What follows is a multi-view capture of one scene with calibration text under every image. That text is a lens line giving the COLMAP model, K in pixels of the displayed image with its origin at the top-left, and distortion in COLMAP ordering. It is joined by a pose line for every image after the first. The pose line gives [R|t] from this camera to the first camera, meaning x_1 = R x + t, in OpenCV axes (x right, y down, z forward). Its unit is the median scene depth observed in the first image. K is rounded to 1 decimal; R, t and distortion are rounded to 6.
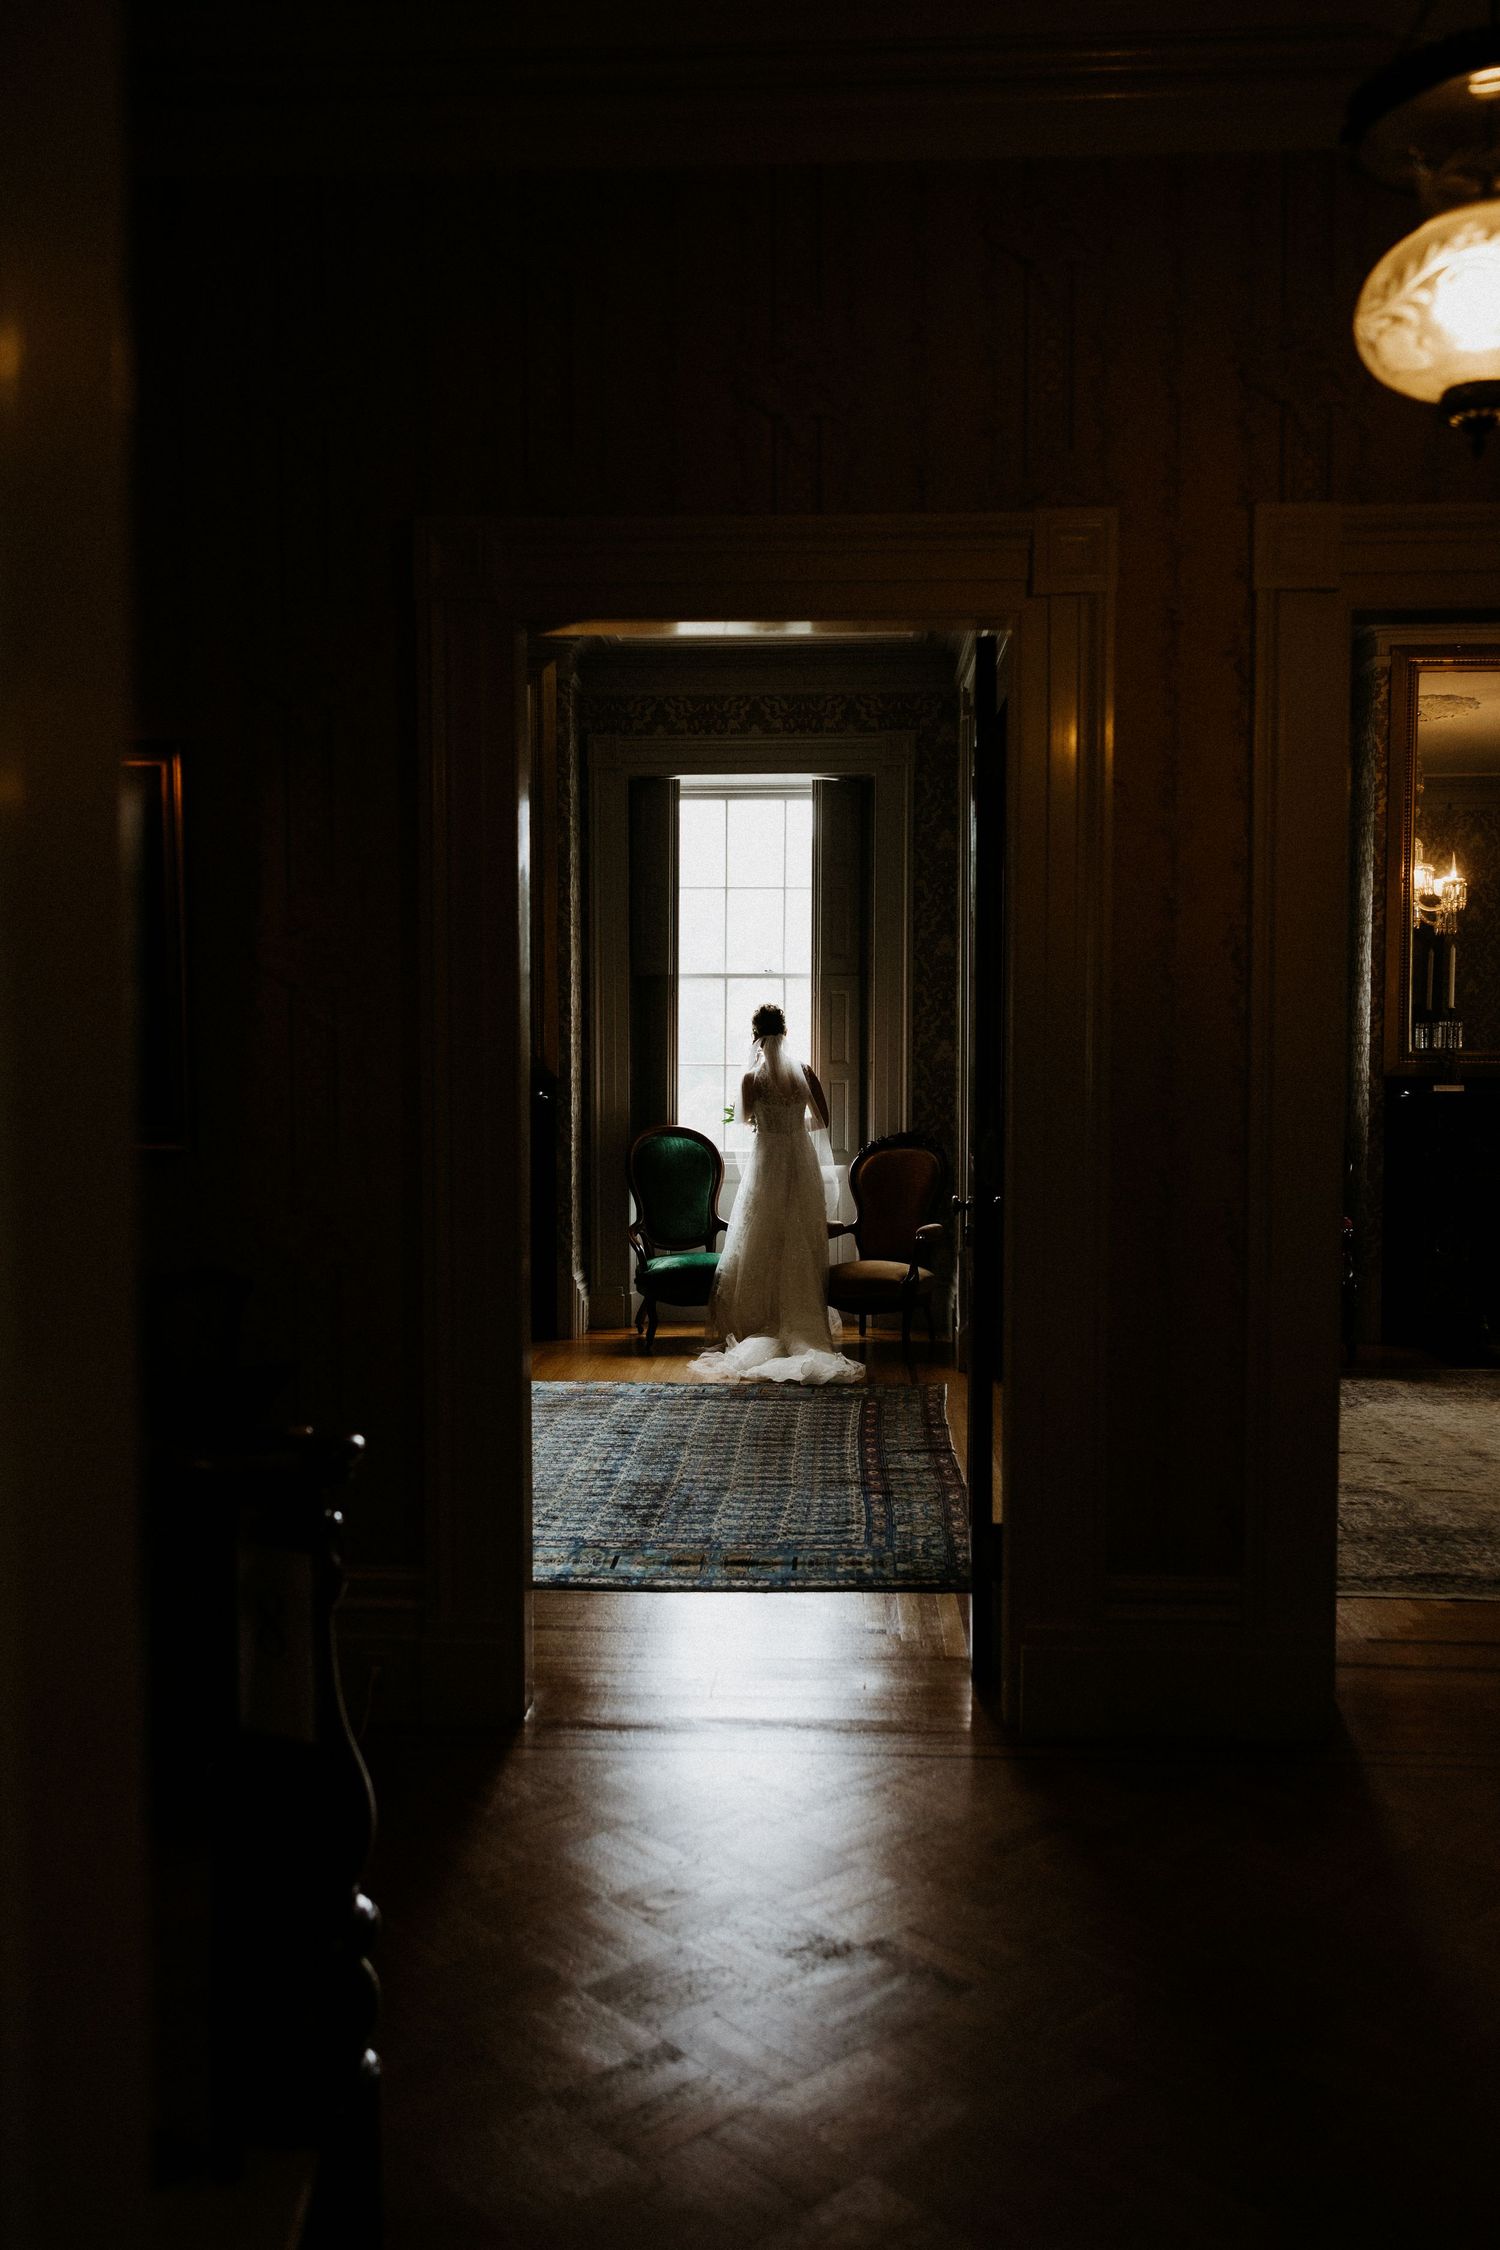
lens RADIAL K [[1841.6, 0, 757.0], [0, 1841.6, 1116.4], [0, 0, 1]] dist [0.005315, -0.003866]
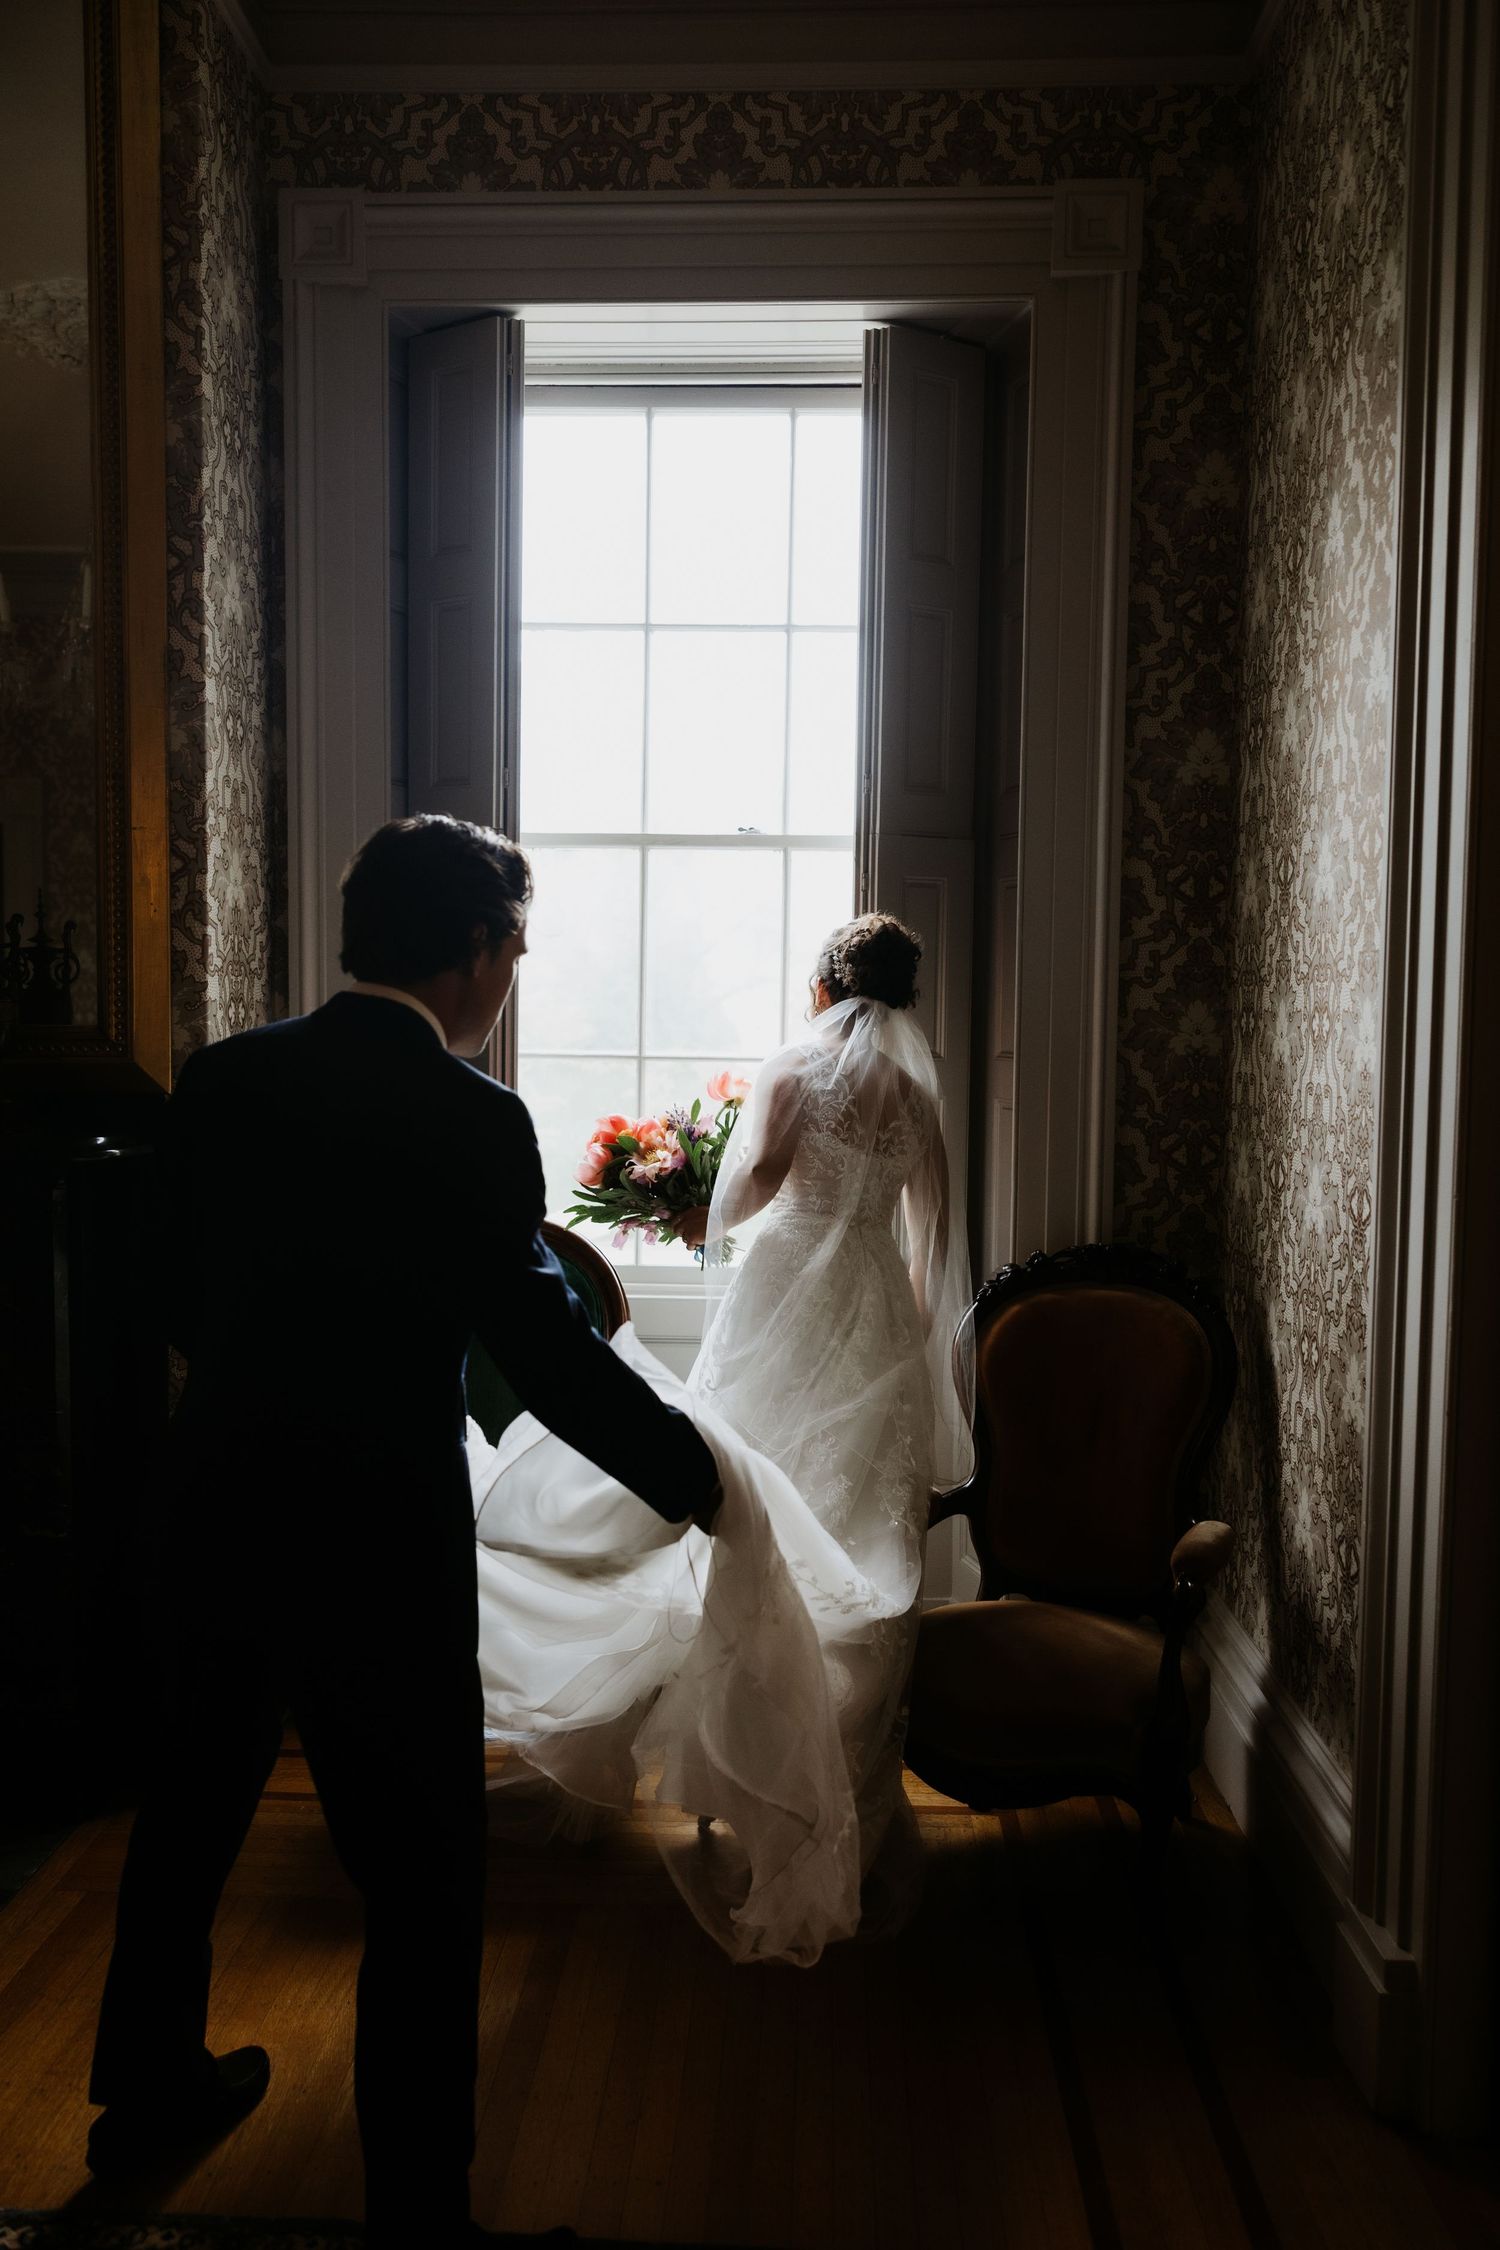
lens RADIAL K [[1841.6, 0, 749.1], [0, 1841.6, 1128.1], [0, 0, 1]] dist [0.005315, -0.003866]
pose [[0.999932, 0.010540, 0.004931, 0.026478], [-0.010641, 0.999726, 0.020873, -0.109381], [-0.004710, -0.020924, 0.999770, 3.012244]]
